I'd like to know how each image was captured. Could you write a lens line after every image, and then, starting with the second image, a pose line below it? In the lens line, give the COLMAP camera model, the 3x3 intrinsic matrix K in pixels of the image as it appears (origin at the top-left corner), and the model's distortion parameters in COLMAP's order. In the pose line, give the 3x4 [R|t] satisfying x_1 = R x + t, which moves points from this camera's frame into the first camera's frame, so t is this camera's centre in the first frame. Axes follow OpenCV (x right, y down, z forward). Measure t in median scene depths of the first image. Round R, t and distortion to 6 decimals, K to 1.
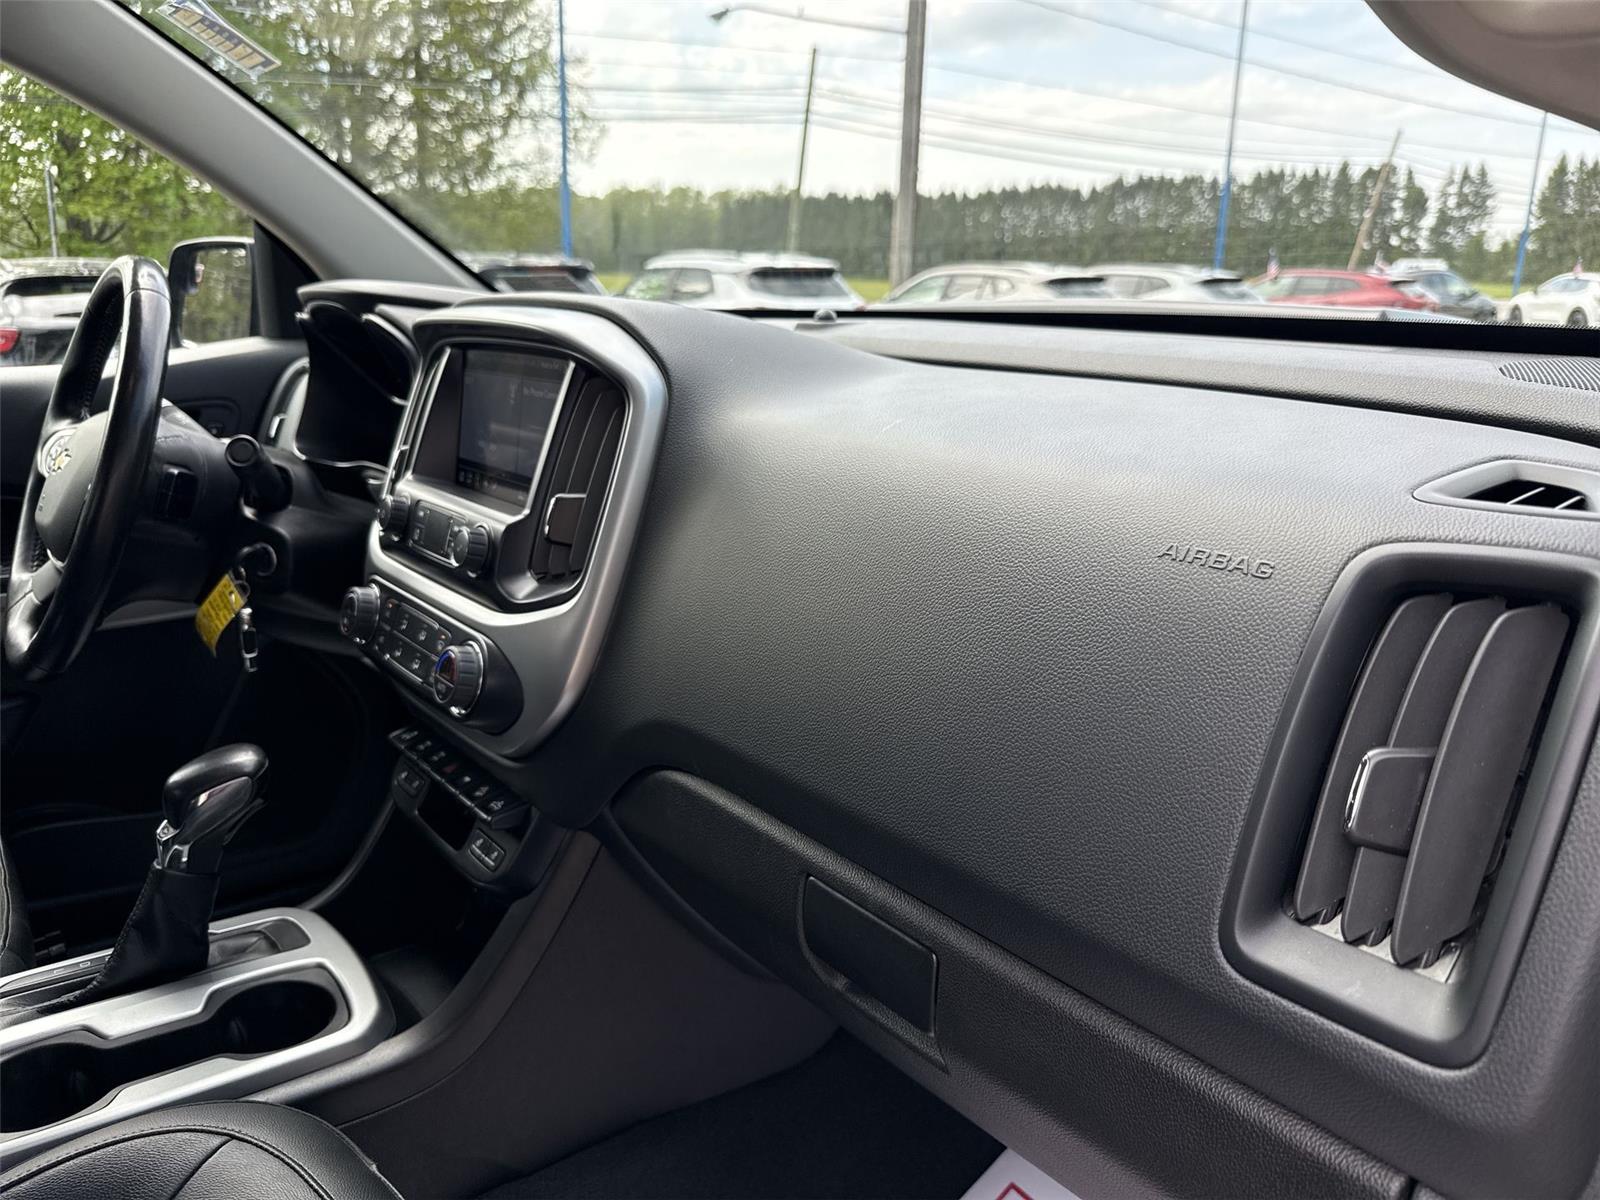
lens RADIAL K [[1144.3, 0, 760.0], [0, 1144.3, 597.9], [0, 0, 1]] dist [0.035871, -0.040924]
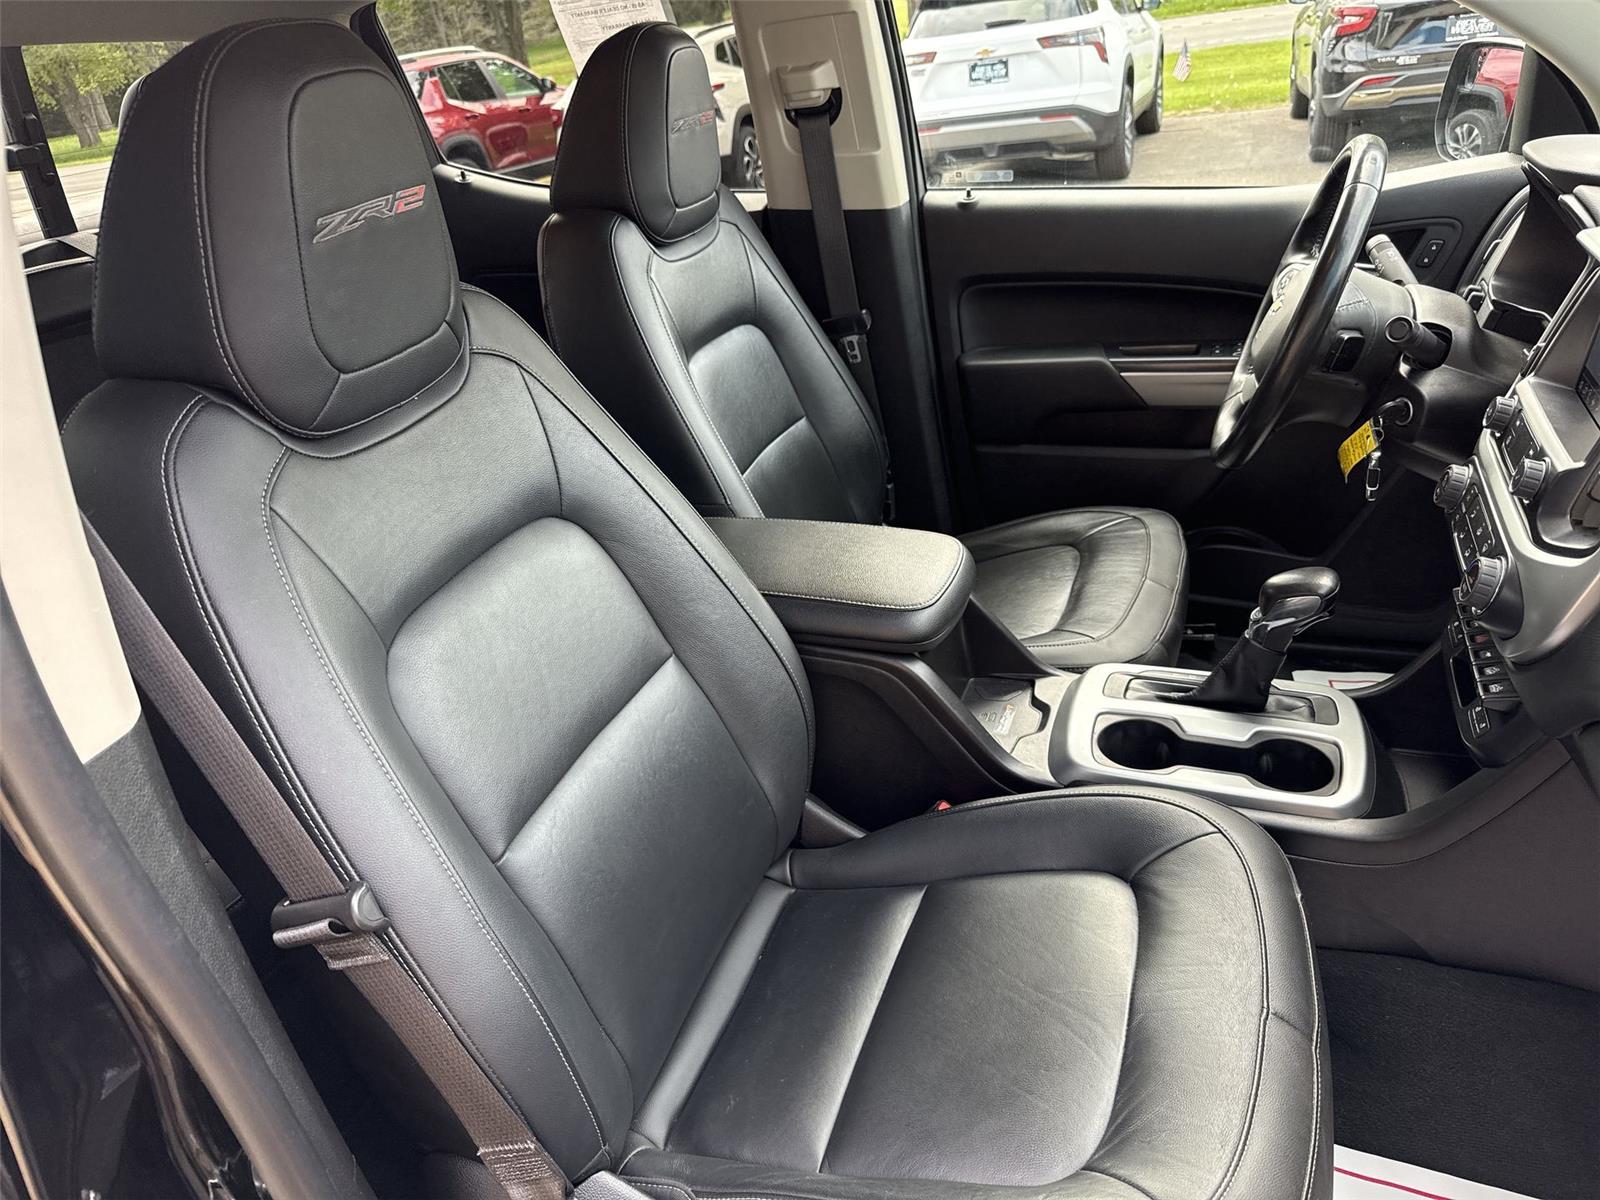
lens RADIAL K [[1144.3, 0, 792.8], [0, 1144.3, 599.4], [0, 0, 1]] dist [0.035871, -0.040924]
pose [[0.544166, 0.322721, -0.774425, 0.253531], [-0.098044, 0.941195, 0.323326, -0.207795], [0.833229, -0.100015, 0.543807, -0.236521]]
